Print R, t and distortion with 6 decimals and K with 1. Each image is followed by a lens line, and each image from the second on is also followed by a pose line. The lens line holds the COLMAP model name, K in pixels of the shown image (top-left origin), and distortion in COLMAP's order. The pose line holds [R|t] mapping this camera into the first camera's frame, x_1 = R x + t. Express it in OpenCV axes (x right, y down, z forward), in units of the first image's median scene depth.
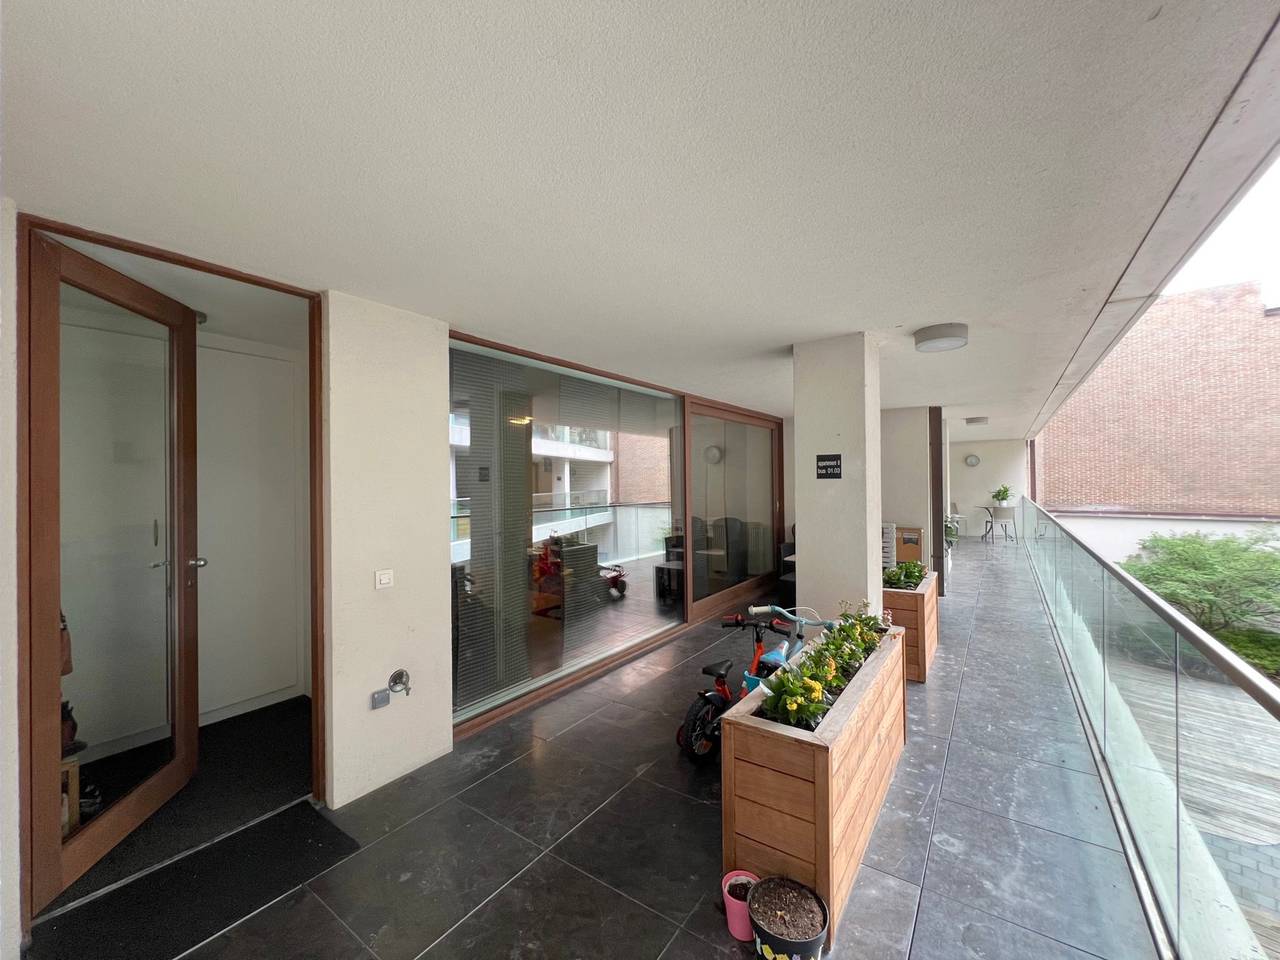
lens RADIAL K [[514.9, 0, 641.4], [0, 514.9, 482.4], [0, 0, 1]] dist [-0.001934, 0.001468]
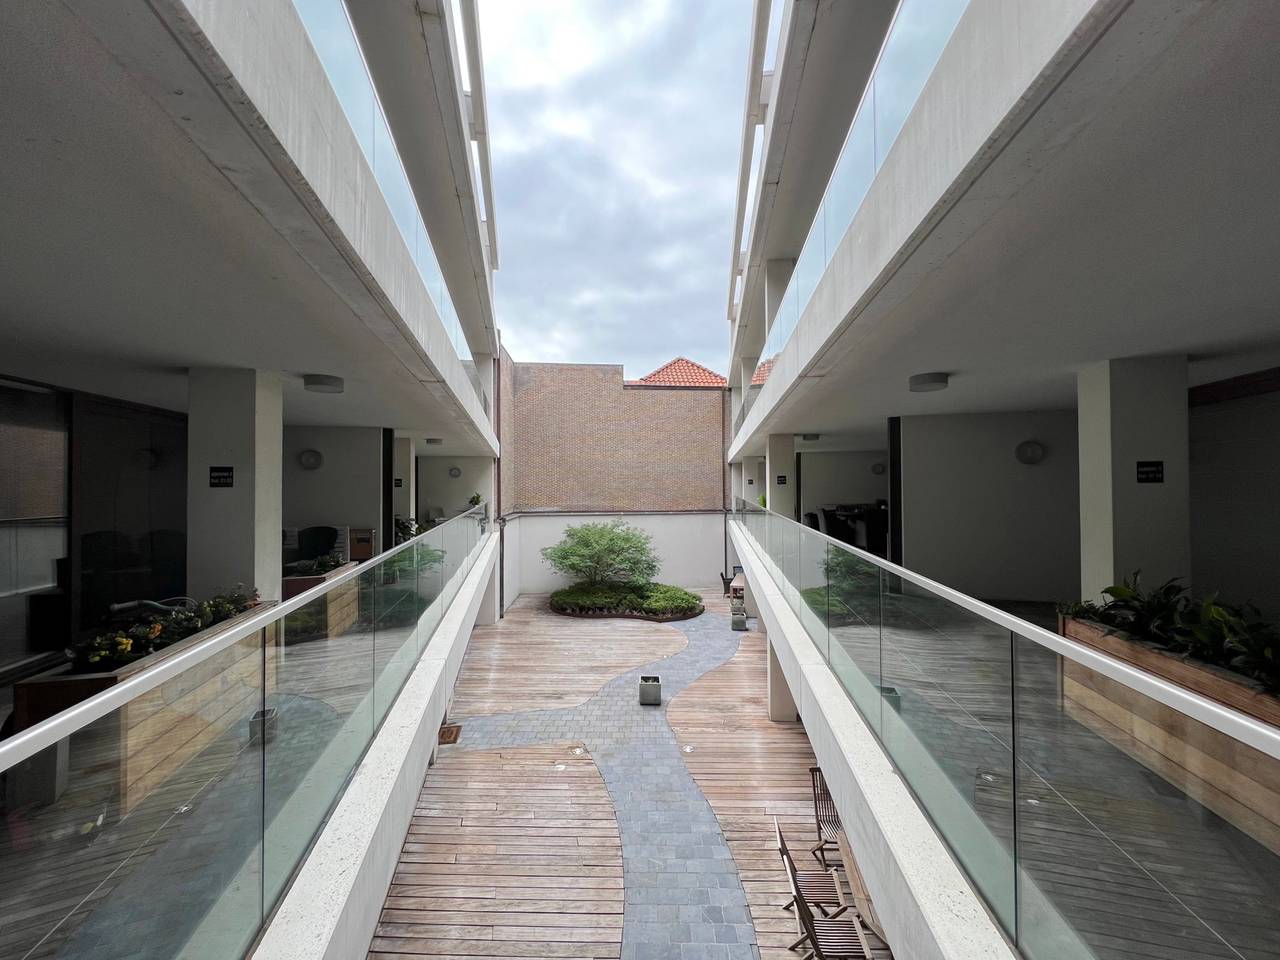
lens RADIAL K [[514.9, 0, 638.9], [0, 514.9, 481.9], [0, 0, 1]] dist [-0.001934, 0.001468]
pose [[0.668184, 0.012482, 0.743891, 0.062066], [-0.000048, 0.999860, -0.016735, 0.000122], [-0.743996, 0.011146, 0.668091, -0.245822]]
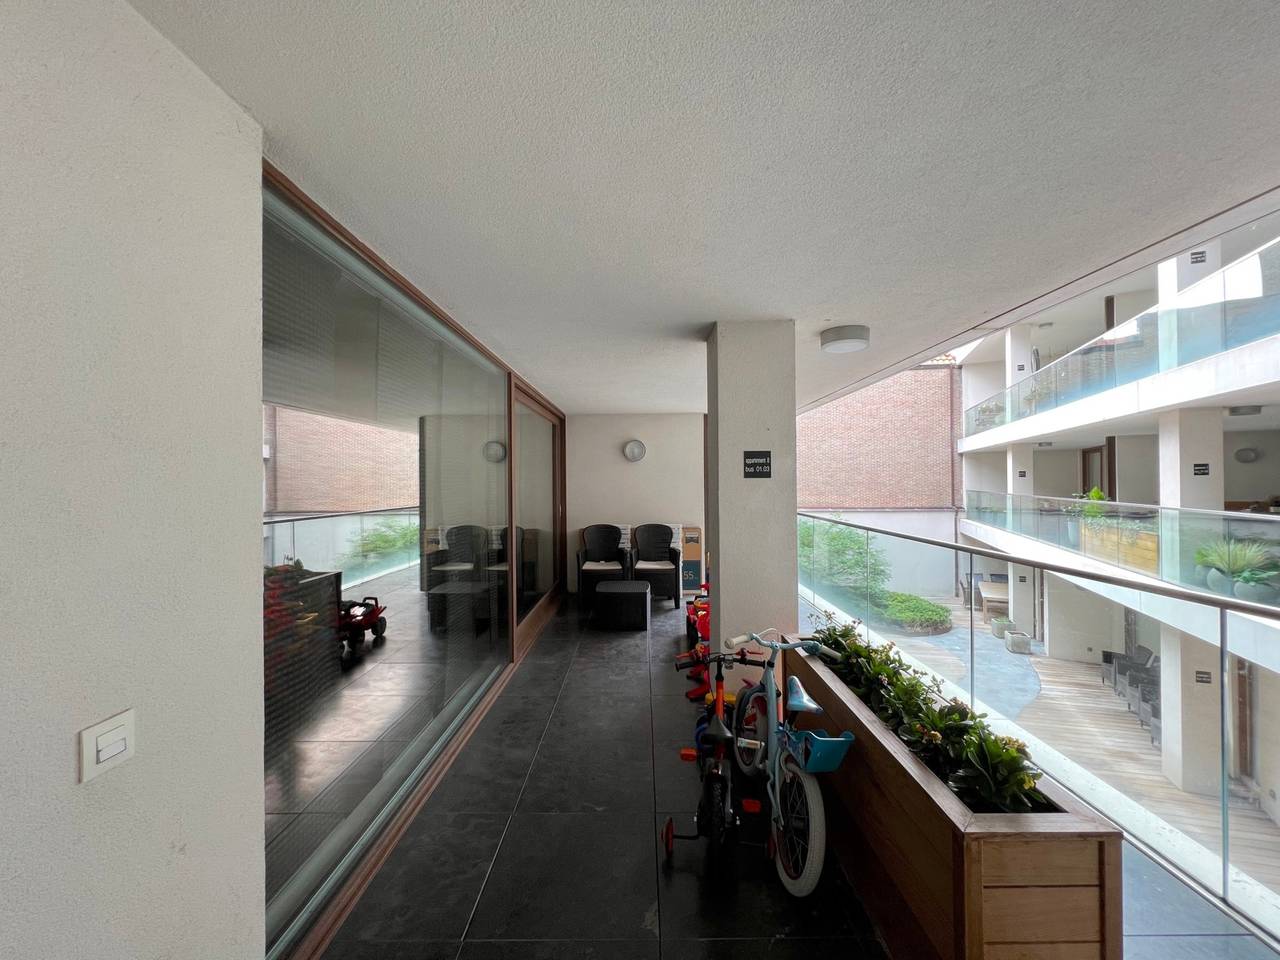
lens RADIAL K [[514.9, 0, 641.3], [0, 514.9, 483.7], [0, 0, 1]] dist [-0.001934, 0.001468]
pose [[0.820481, 0.001208, 0.571673, -0.153172], [0.000968, 0.999993, -0.003503, 0.002778], [-0.571673, 0.003428, 0.820474, 0.188690]]
